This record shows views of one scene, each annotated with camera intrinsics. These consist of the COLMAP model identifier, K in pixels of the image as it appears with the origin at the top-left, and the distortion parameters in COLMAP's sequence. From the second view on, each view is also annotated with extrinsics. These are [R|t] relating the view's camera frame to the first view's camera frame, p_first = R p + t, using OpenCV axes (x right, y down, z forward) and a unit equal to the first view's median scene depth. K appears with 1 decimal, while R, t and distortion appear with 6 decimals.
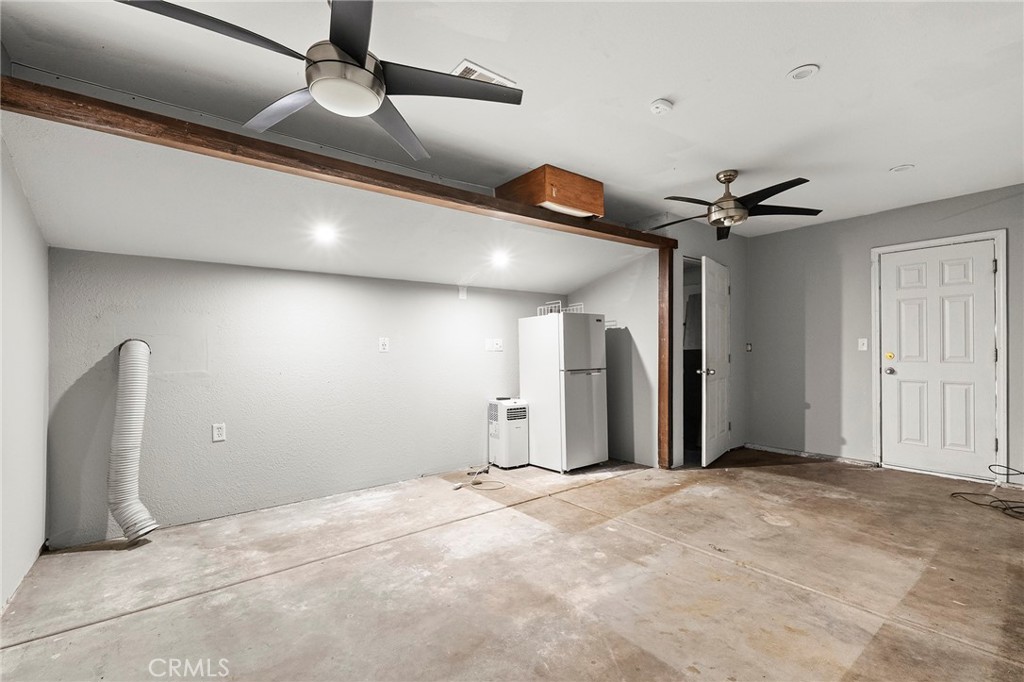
lens RADIAL K [[460.7, 0, 510.6], [0, 460.7, 354.8], [0, 0, 1]] dist [0.000120, -0.000659]
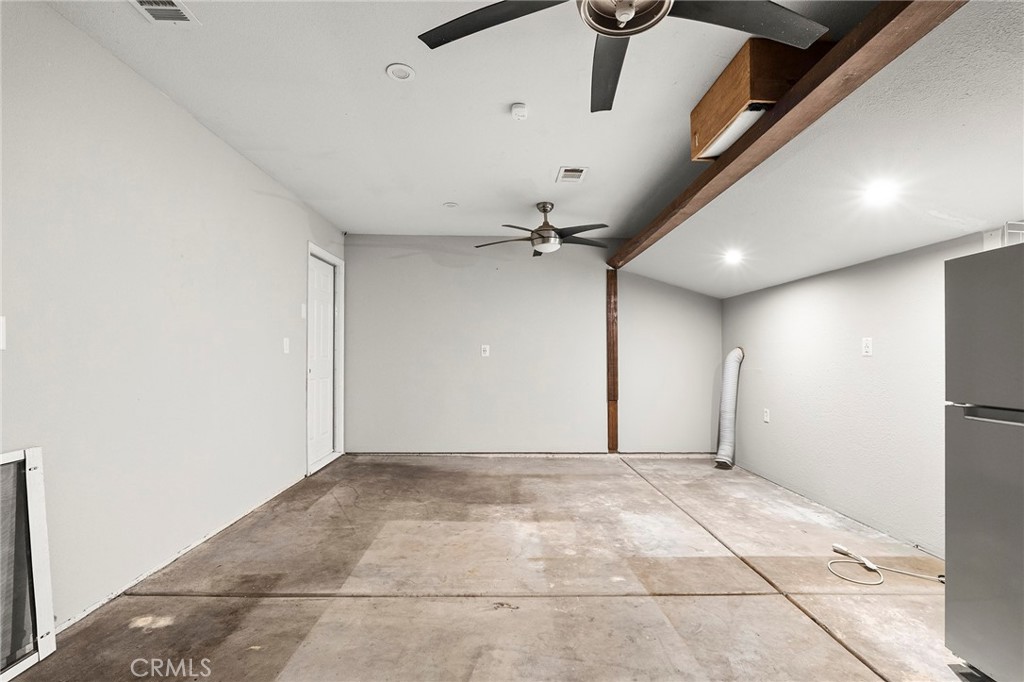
lens RADIAL K [[460.7, 0, 510.6], [0, 460.7, 354.8], [0, 0, 1]] dist [0.000120, -0.000659]
pose [[-0.604834, -0.000496, -0.796352, 1.037222], [-0.008301, 0.999949, 0.005682, -0.011543], [0.796309, 0.010047, -0.604807, 1.432526]]
